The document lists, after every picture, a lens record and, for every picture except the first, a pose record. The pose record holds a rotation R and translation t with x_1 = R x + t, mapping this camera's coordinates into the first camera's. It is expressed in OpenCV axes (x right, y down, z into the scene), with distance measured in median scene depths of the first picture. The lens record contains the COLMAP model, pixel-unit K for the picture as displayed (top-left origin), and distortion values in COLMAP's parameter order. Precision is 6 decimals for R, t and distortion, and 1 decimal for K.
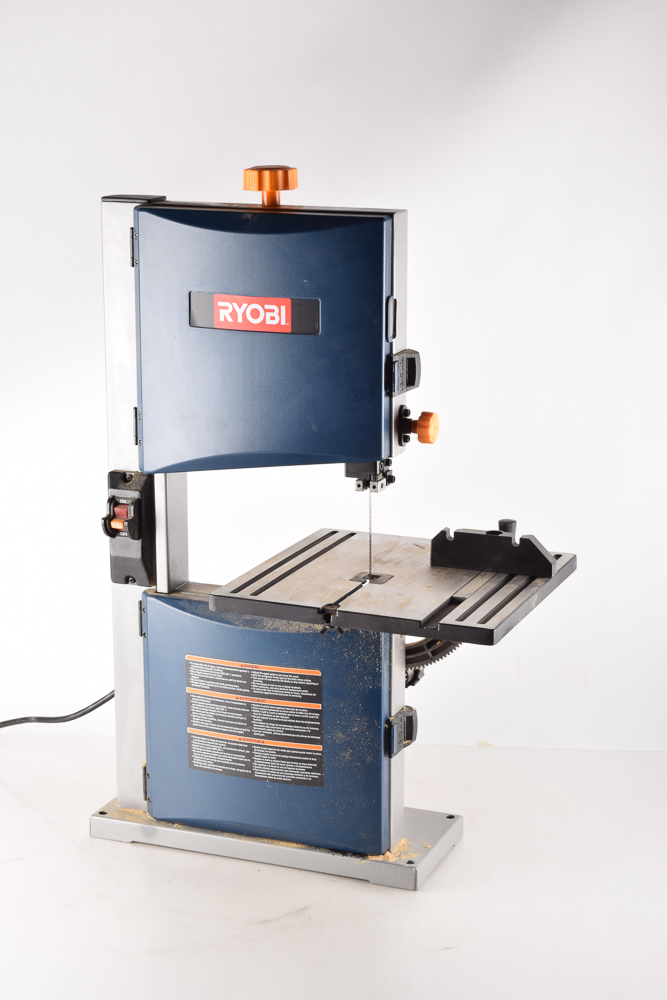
lens RADIAL K [[1931.2, 0, 329.4], [0, 1931.2, 502.3], [0, 0, 1]] dist [0.071664, 0.000000]
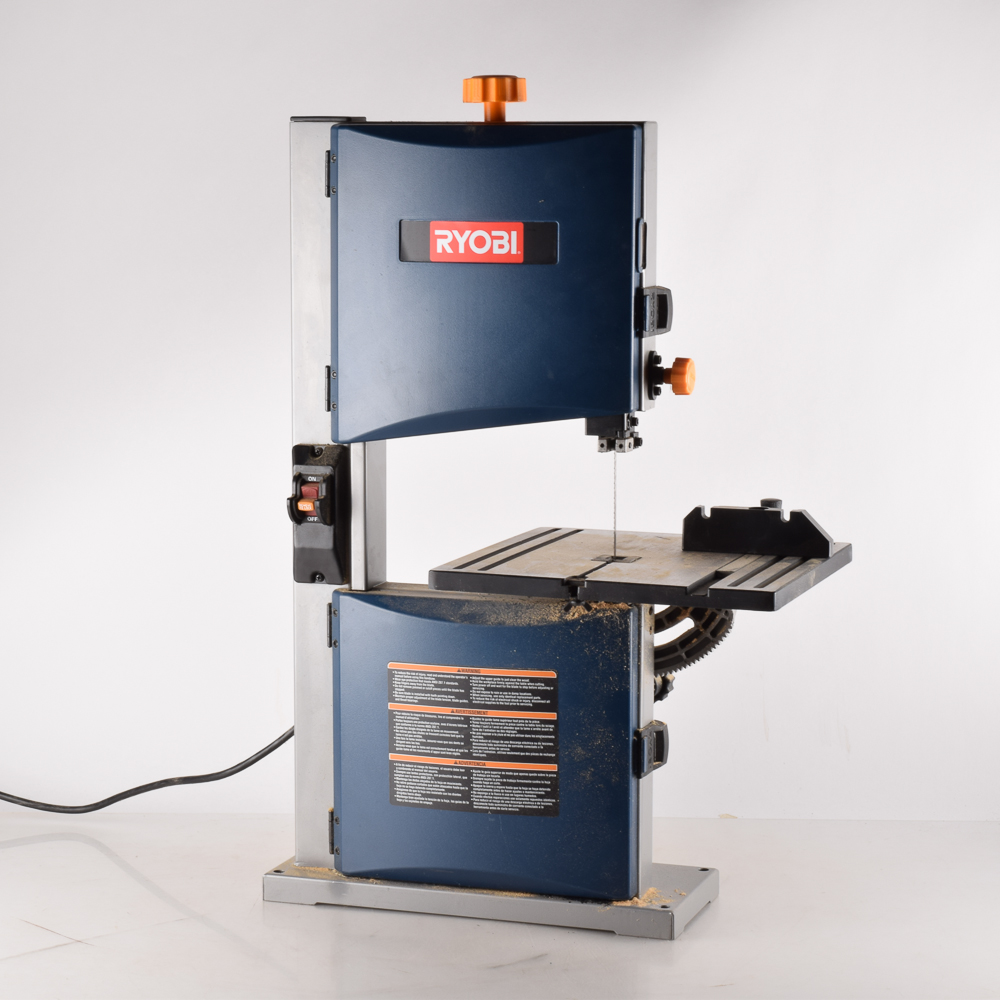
lens RADIAL K [[2671.9, 0, 502.6], [0, 2671.9, 498.8], [0, 0, 1]] dist [0.051861, 0.000000]
pose [[0.998718, -0.003912, 0.050468, -0.084761], [0.009387, 0.994030, -0.108707, 0.137087], [-0.049741, 0.109041, 0.992792, -0.150460]]
